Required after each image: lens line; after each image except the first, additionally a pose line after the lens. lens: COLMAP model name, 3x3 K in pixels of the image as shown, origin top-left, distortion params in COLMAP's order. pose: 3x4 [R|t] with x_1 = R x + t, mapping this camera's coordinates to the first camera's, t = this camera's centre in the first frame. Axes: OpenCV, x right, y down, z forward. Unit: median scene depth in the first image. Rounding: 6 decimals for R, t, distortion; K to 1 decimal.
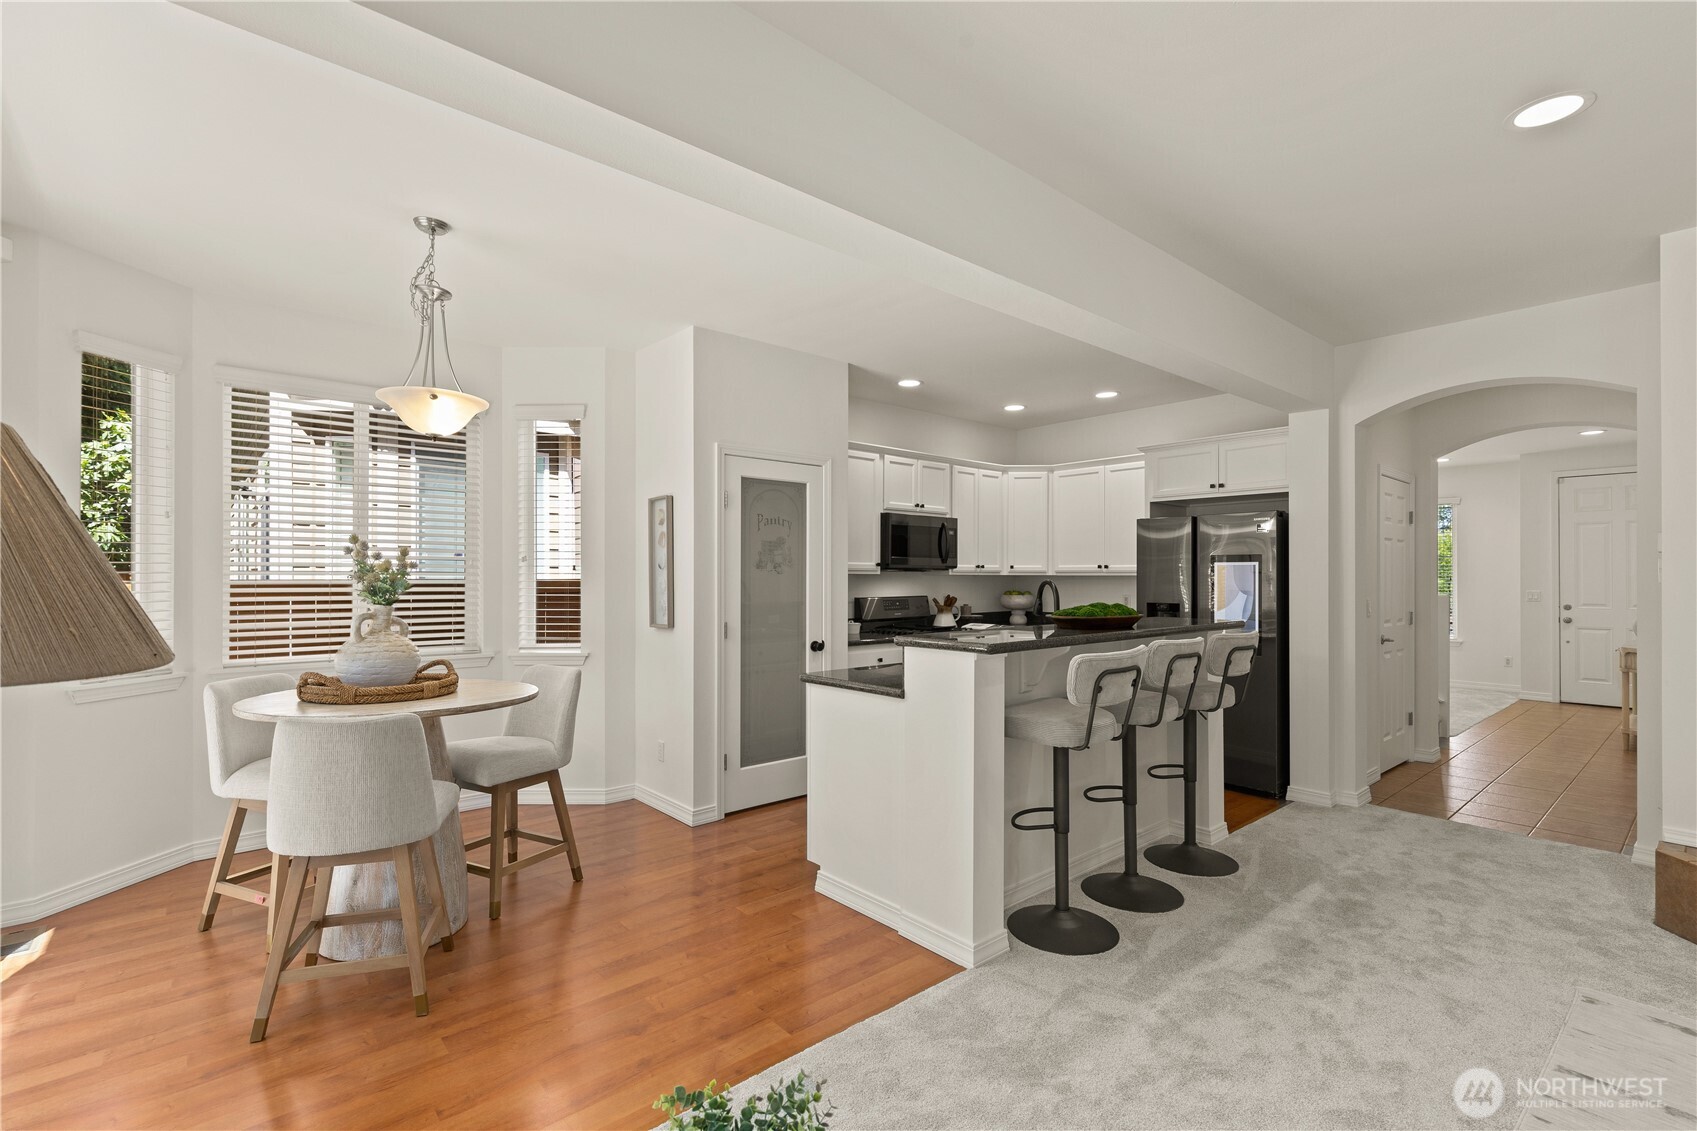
lens RADIAL K [[759.1, 0, 844.7], [0, 759.1, 573.0], [0, 0, 1]] dist [0.004157, 0.000130]
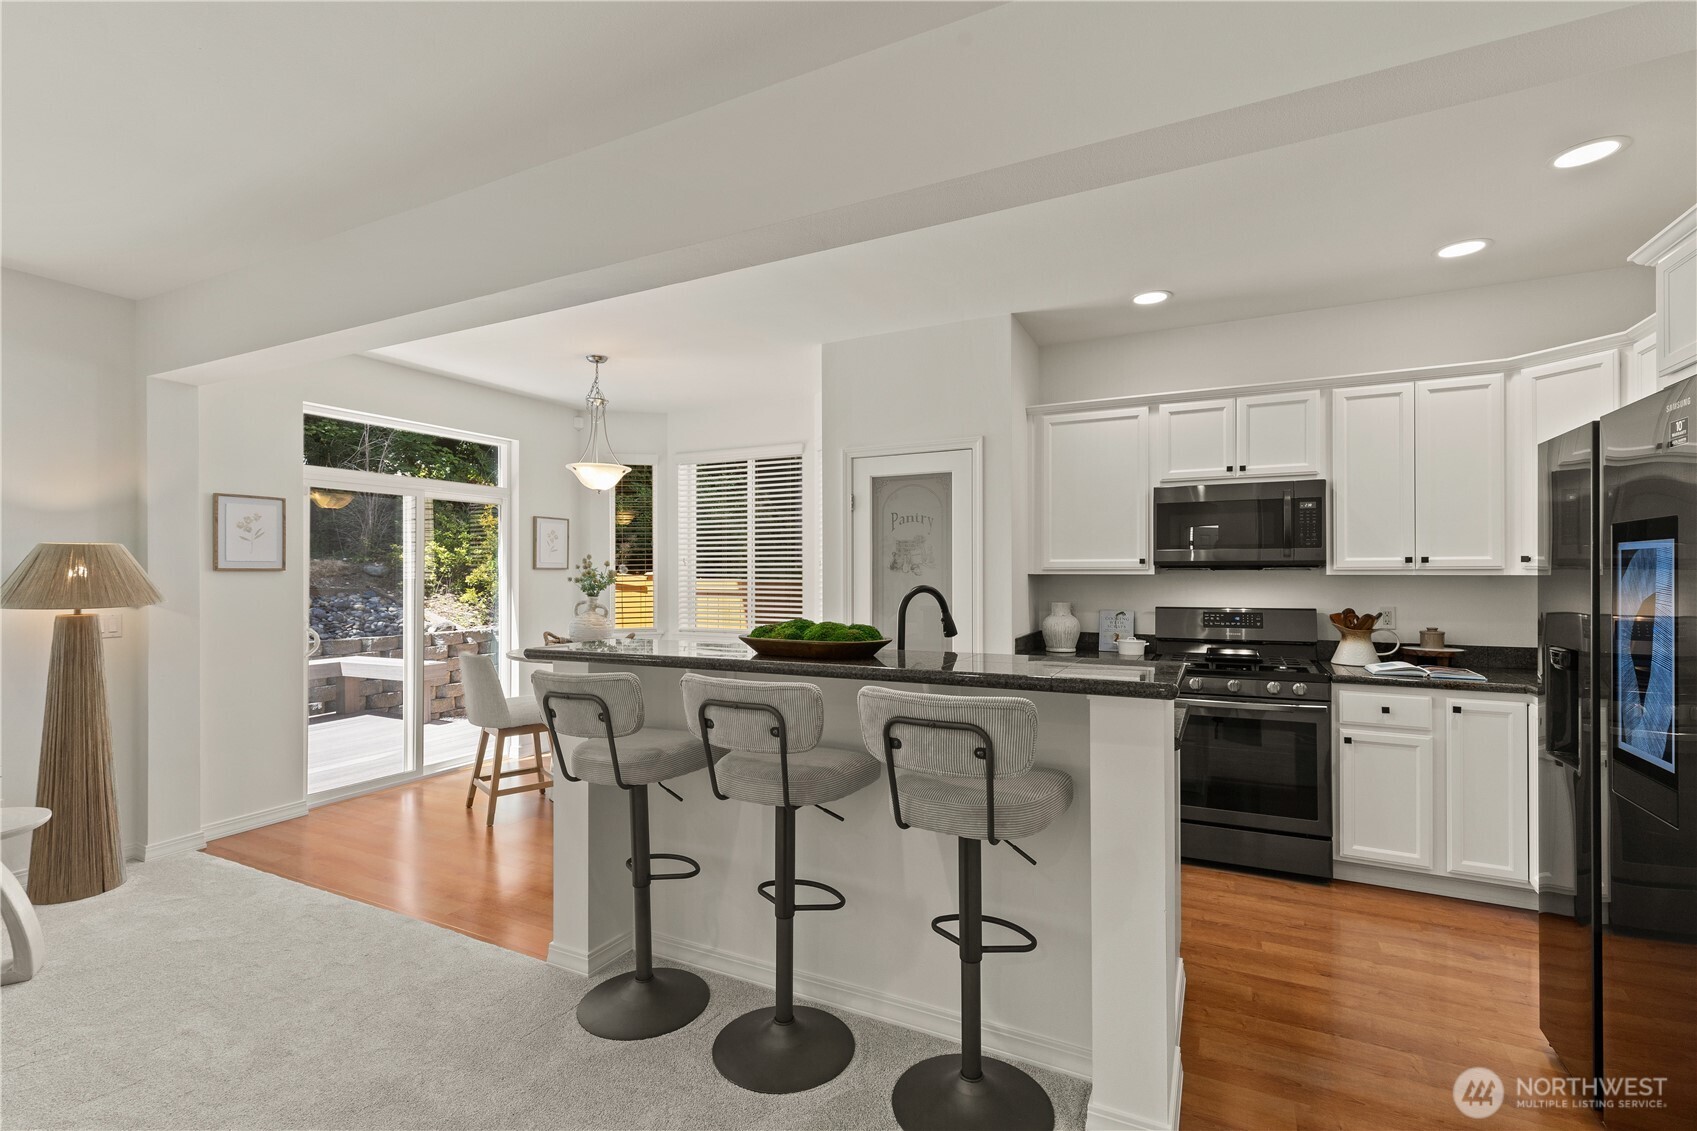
lens RADIAL K [[759.1, 0, 844.7], [0, 759.1, 573.0], [0, 0, 1]] dist [0.004157, 0.000130]
pose [[0.375628, -0.003777, -0.926763, 0.752816], [0.007022, 0.999975, -0.001229, -0.001080], [0.926744, -0.006047, 0.375645, 0.581939]]
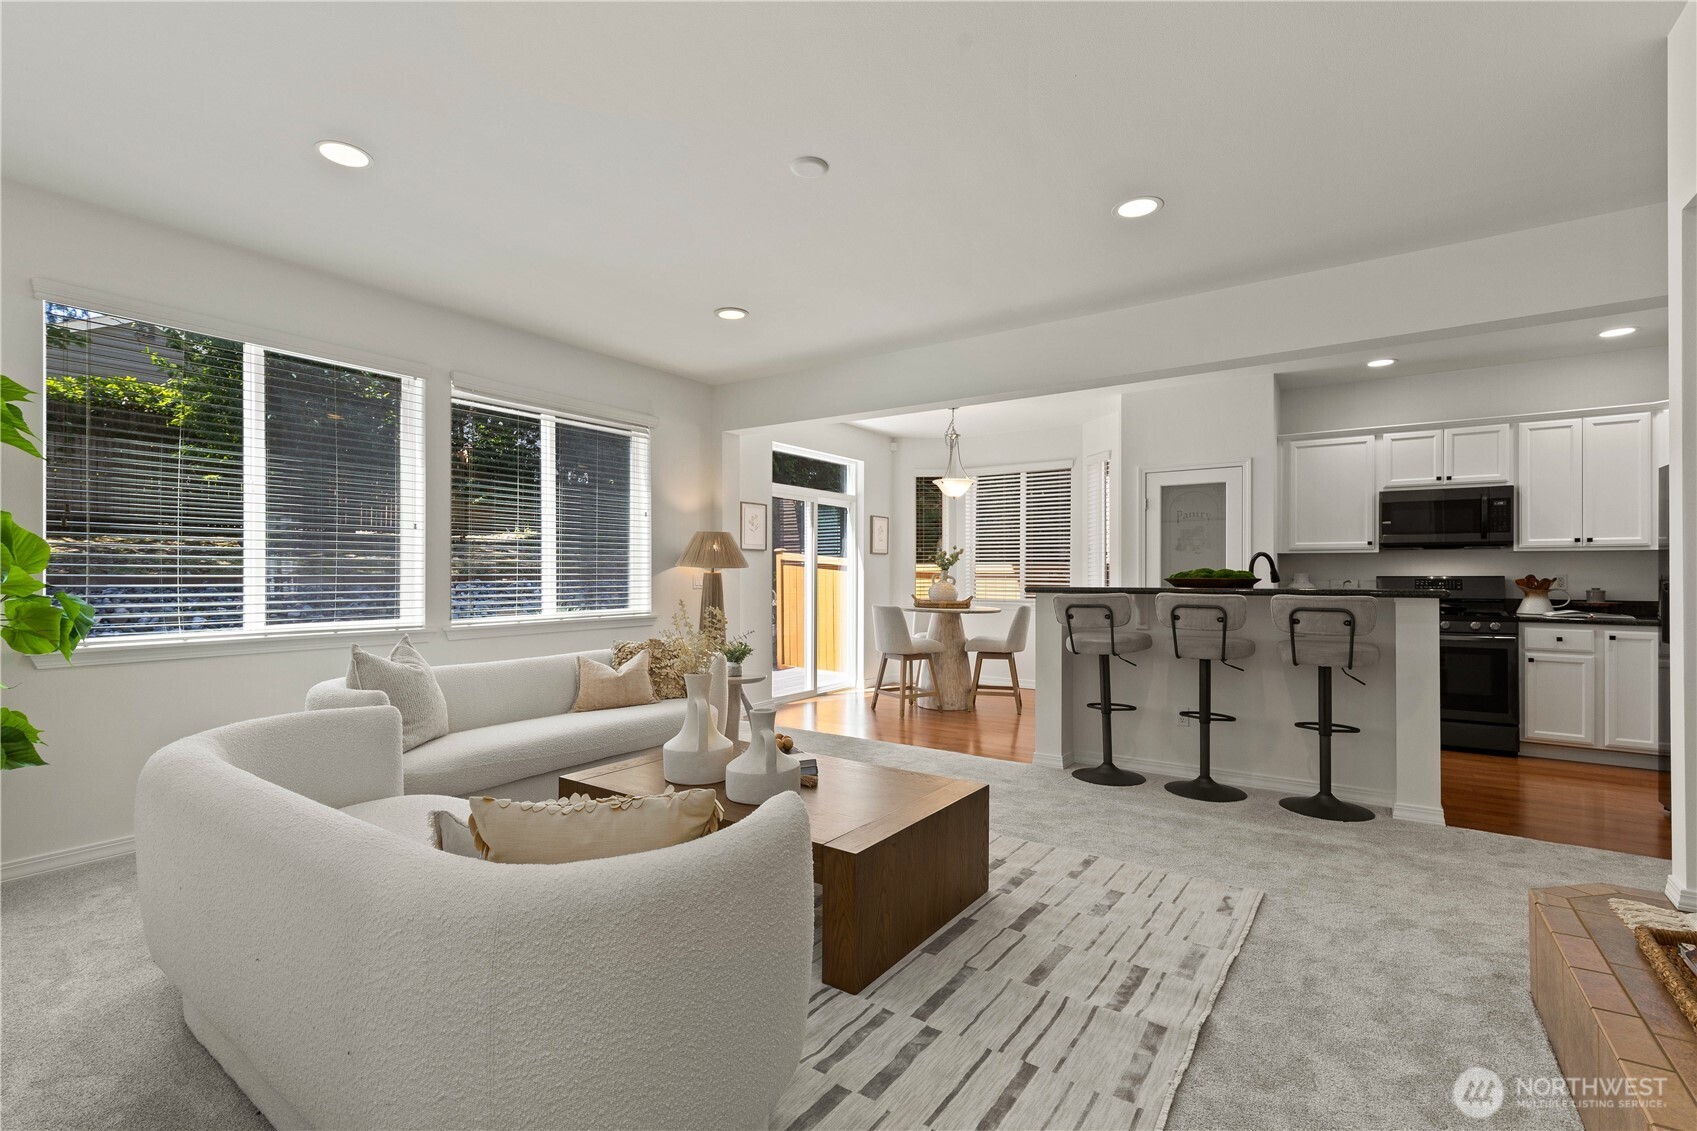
lens RADIAL K [[759.1, 0, 844.7], [0, 759.1, 573.0], [0, 0, 1]] dist [0.004157, 0.000130]
pose [[0.251399, -0.003097, -0.967879, 1.076373], [0.003305, 0.999992, -0.002342, 0.037006], [0.967878, -0.002610, 0.251407, 0.061053]]
